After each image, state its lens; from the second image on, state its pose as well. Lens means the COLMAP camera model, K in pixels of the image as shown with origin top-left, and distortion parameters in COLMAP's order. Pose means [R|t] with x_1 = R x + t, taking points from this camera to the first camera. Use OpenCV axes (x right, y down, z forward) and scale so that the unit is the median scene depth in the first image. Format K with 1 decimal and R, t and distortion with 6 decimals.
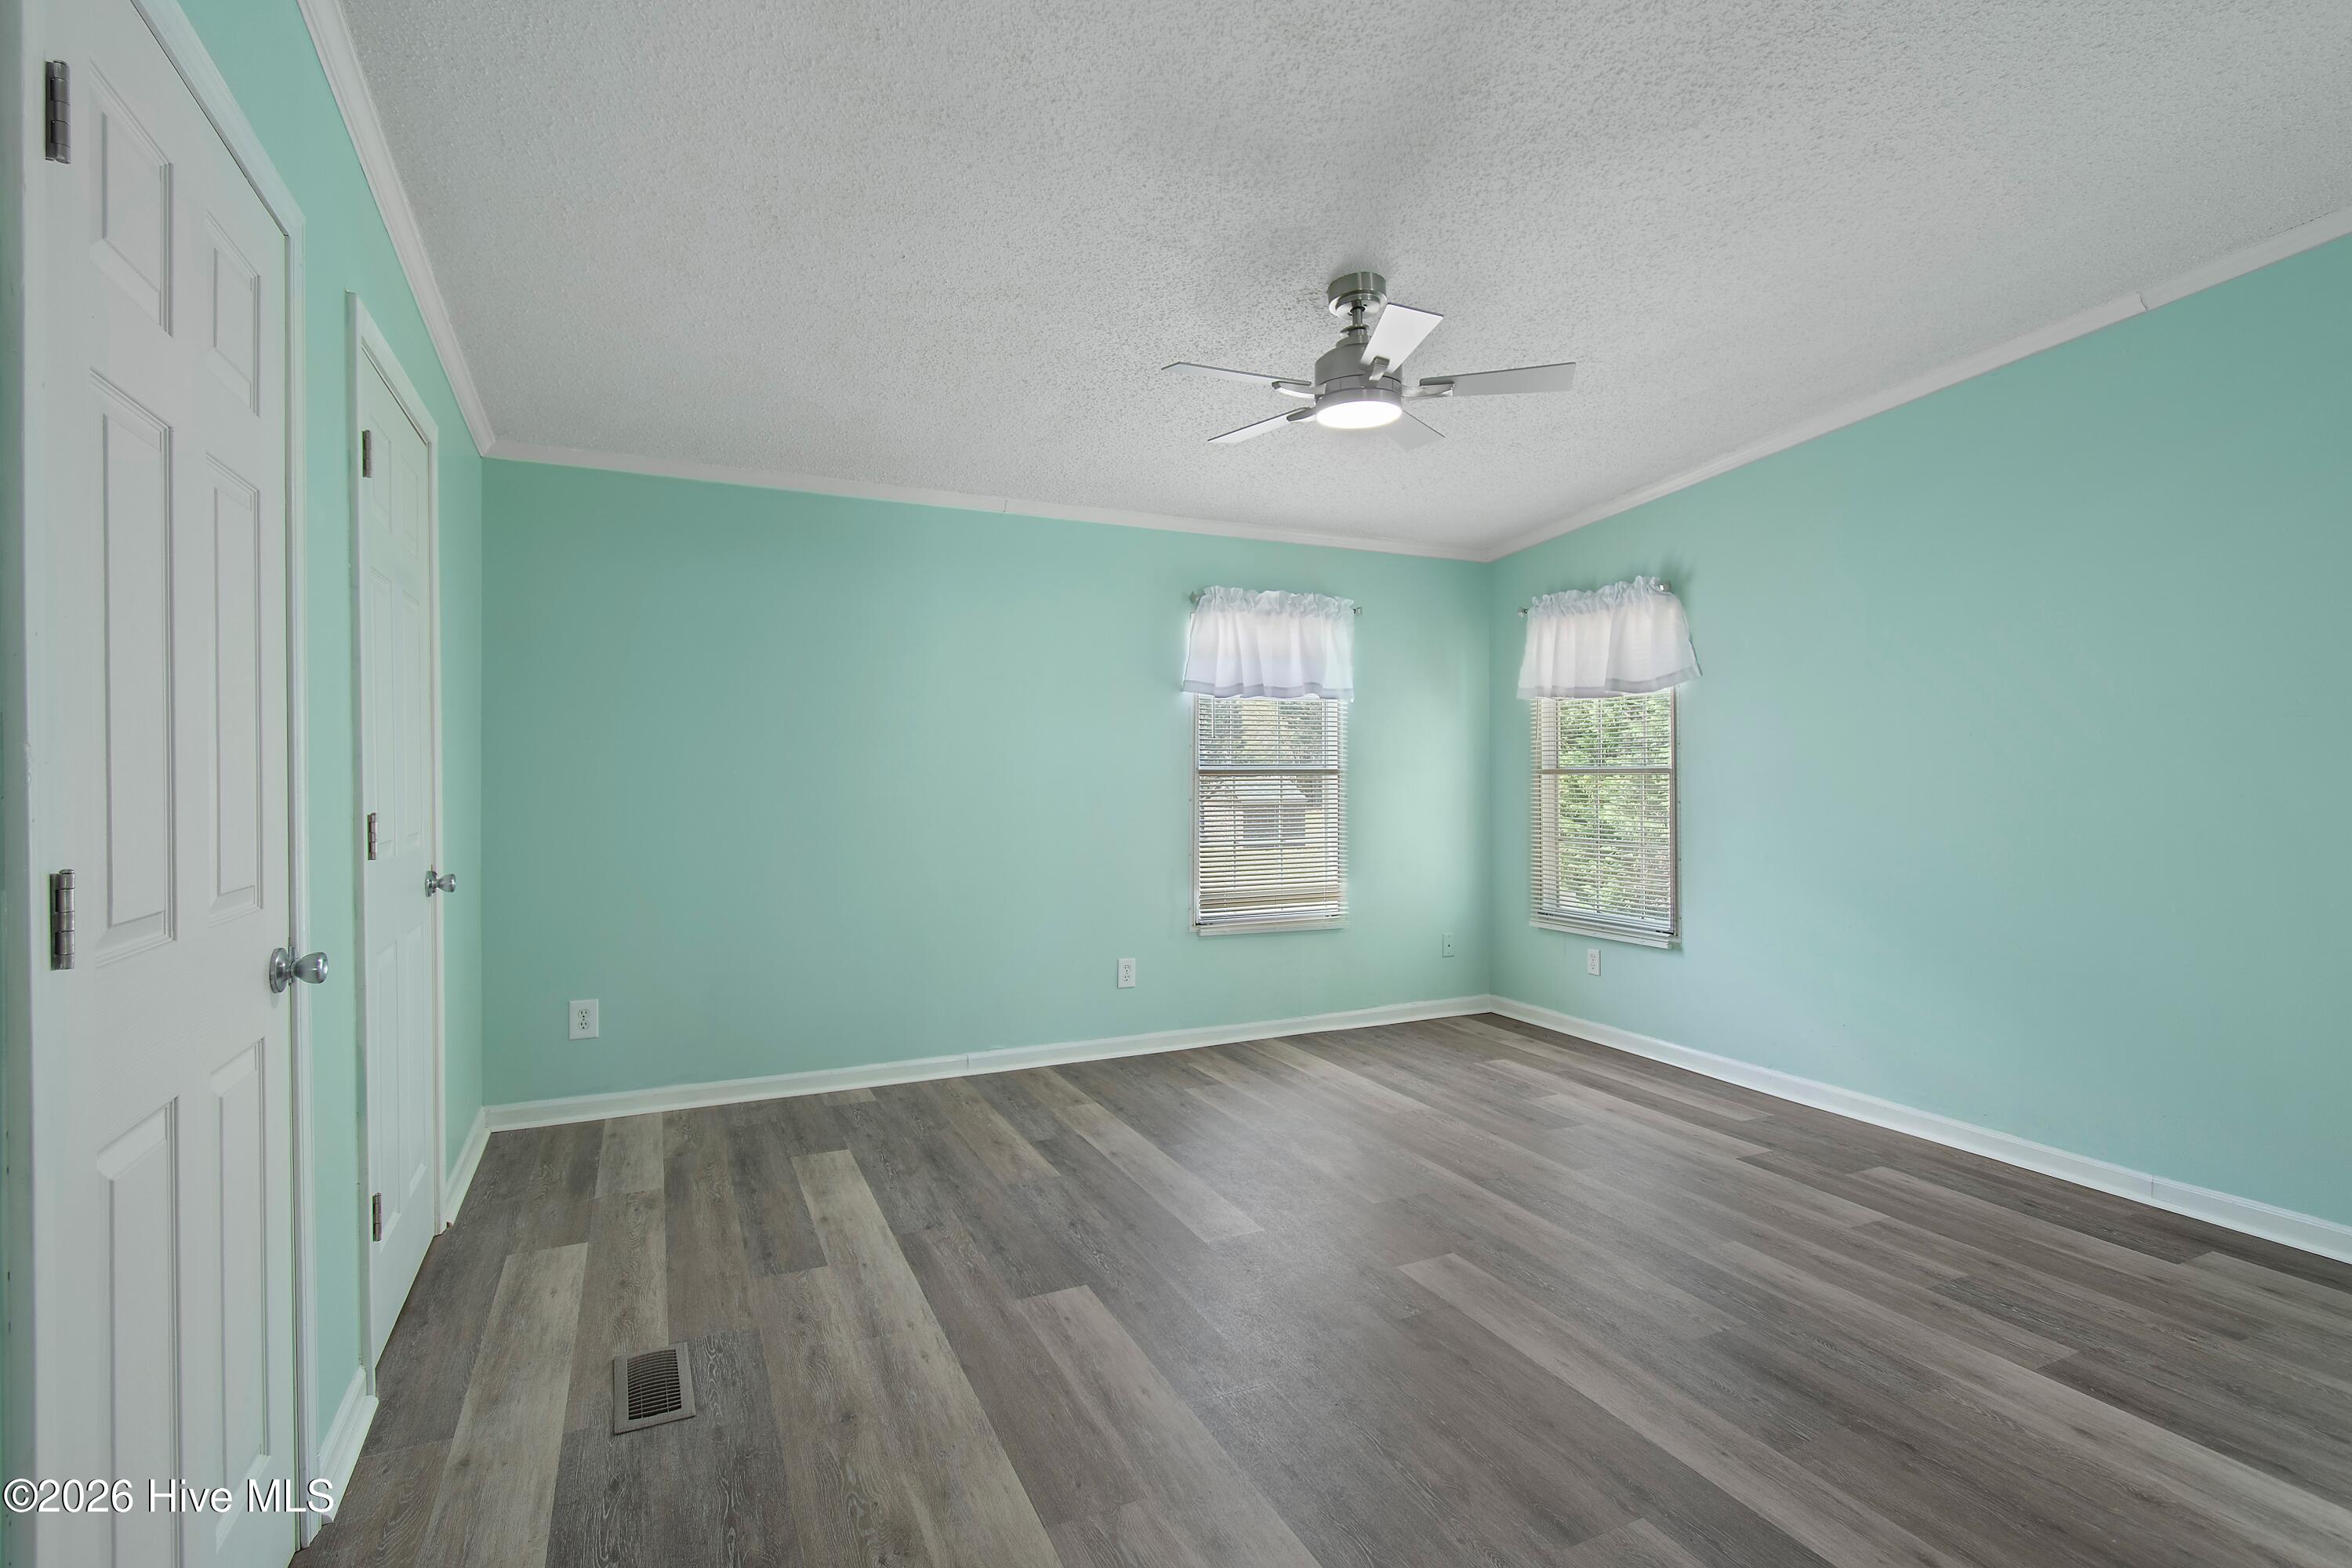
lens RADIAL K [[1085.2, 0, 1177.7], [0, 1085.2, 771.0], [0, 0, 1]] dist [0.001020, -0.000609]
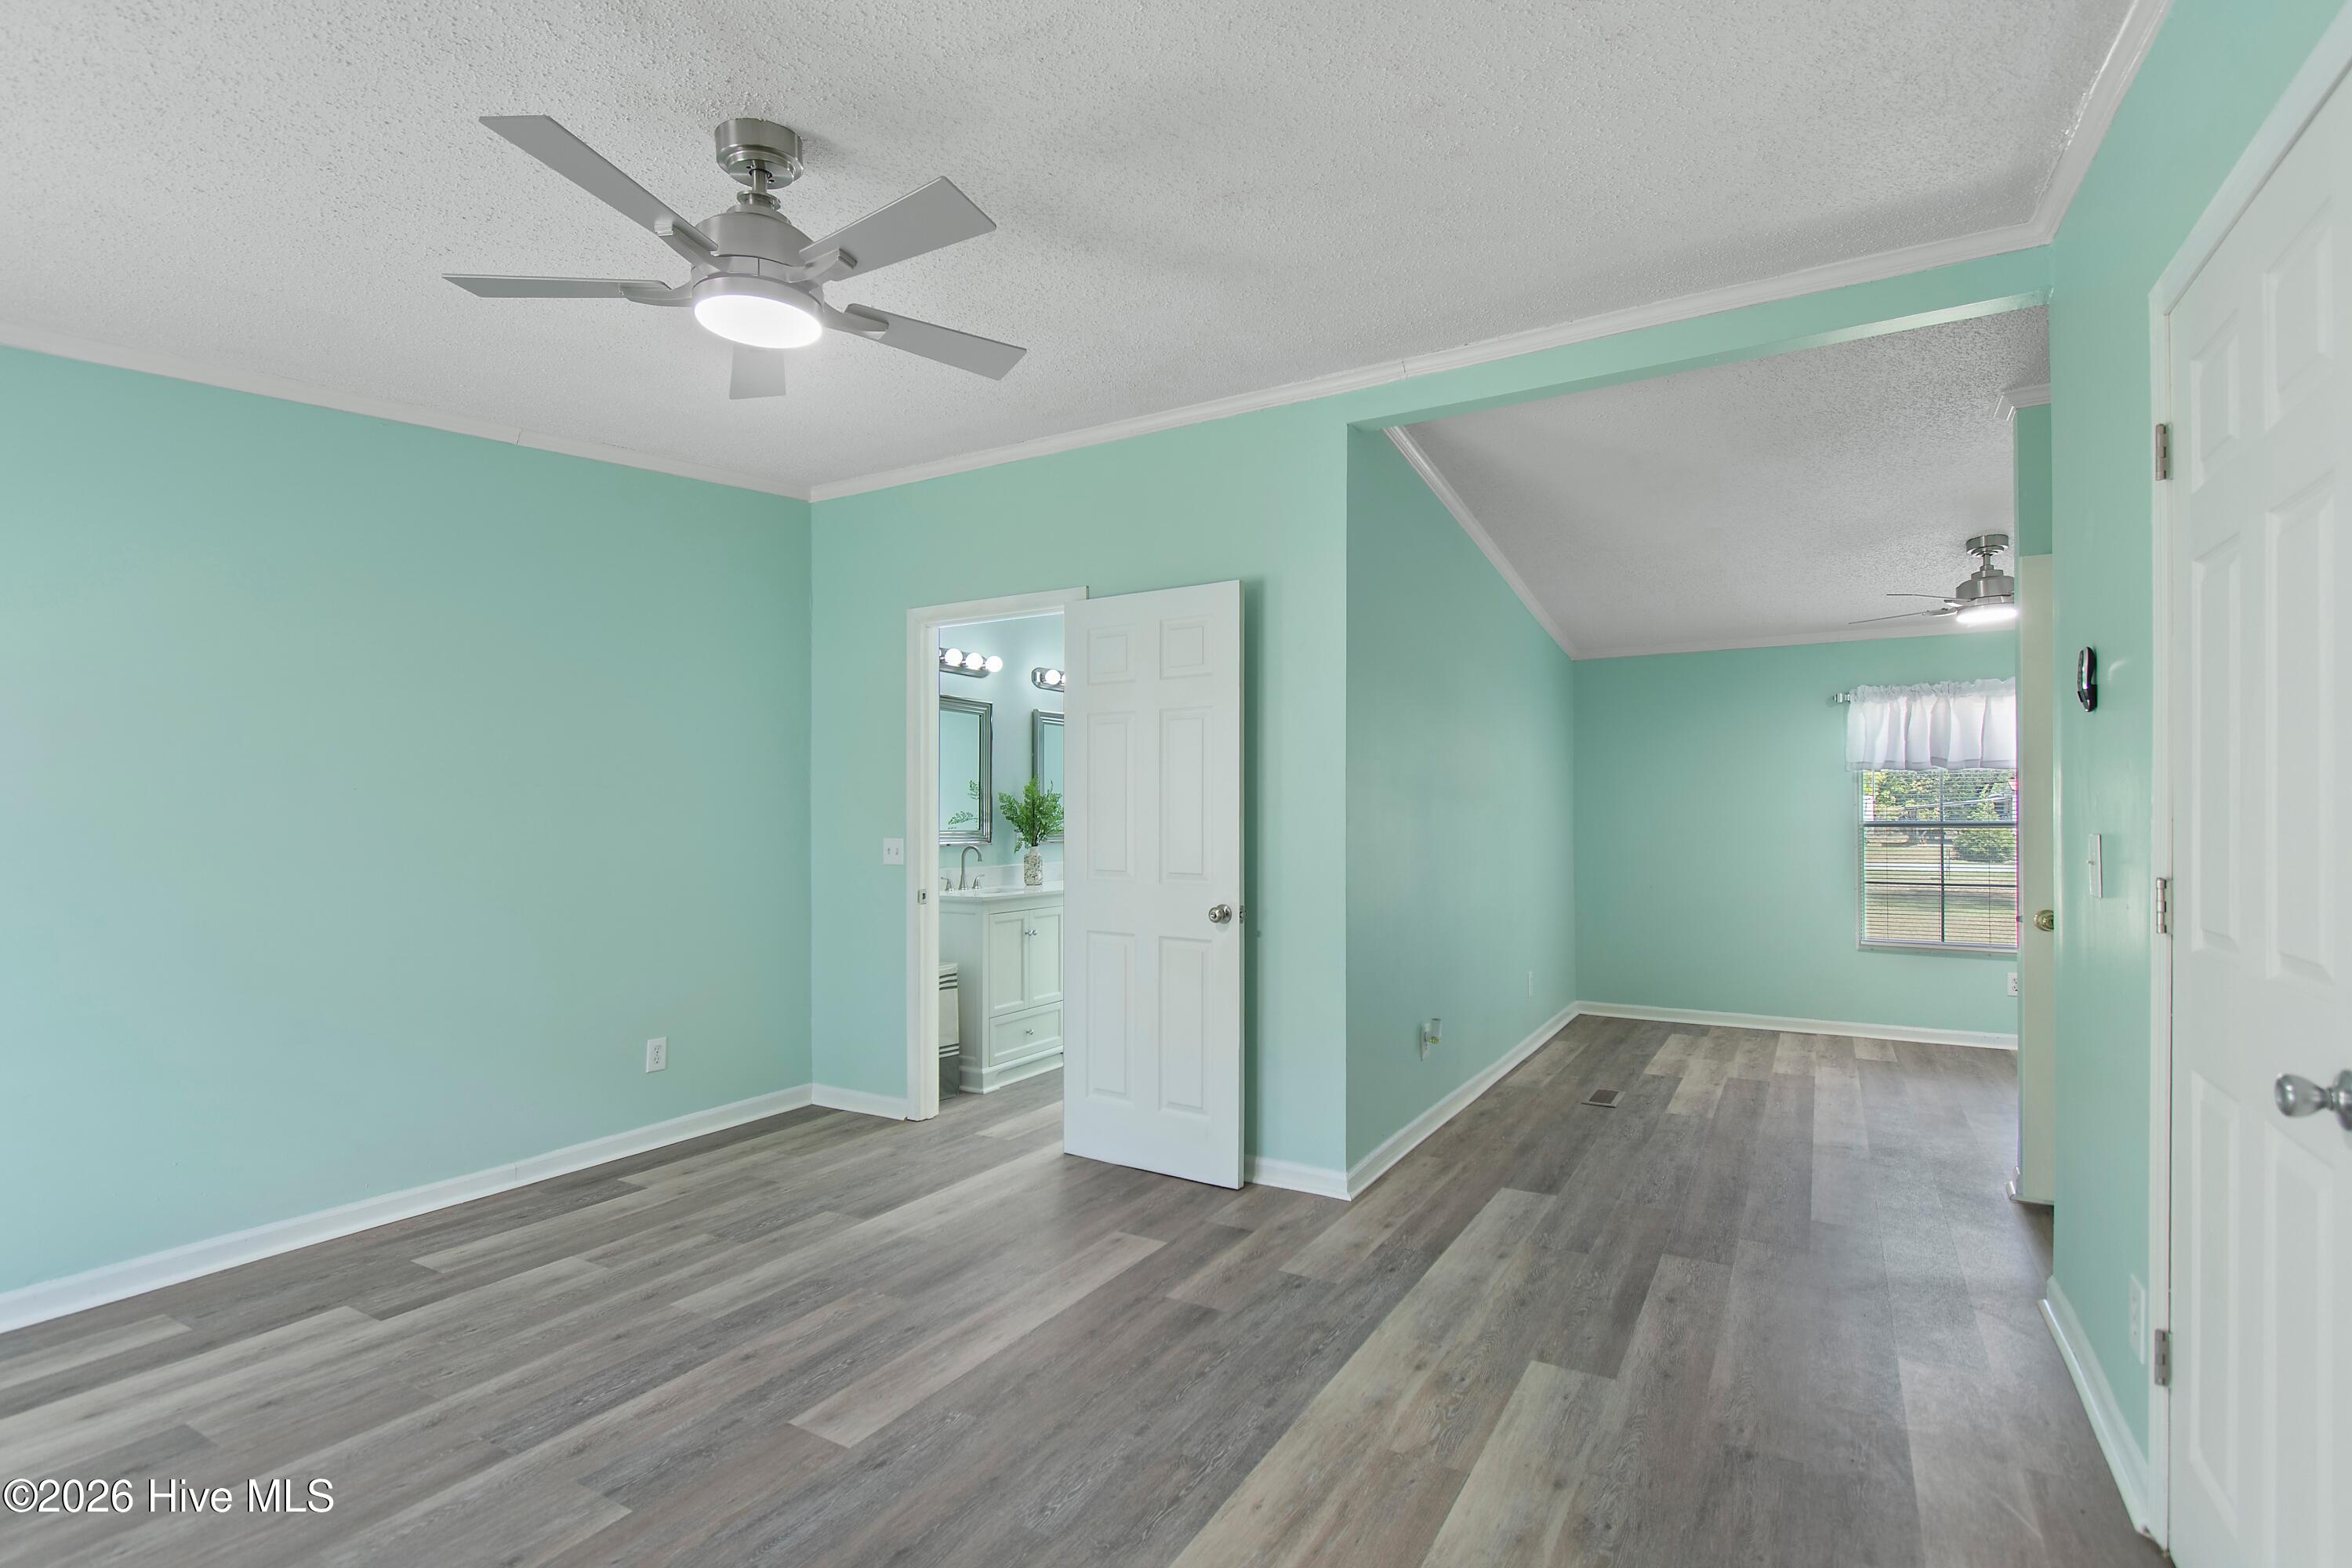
lens RADIAL K [[1085.2, 0, 1204.6], [0, 1085.2, 826.6], [0, 0, 1]] dist [0.001020, -0.000609]
pose [[-0.572624, -0.002442, 0.819815, -0.581368], [0.003721, 0.999978, 0.005577, 0.001584], [-0.819810, 0.006244, -0.572602, 1.212349]]
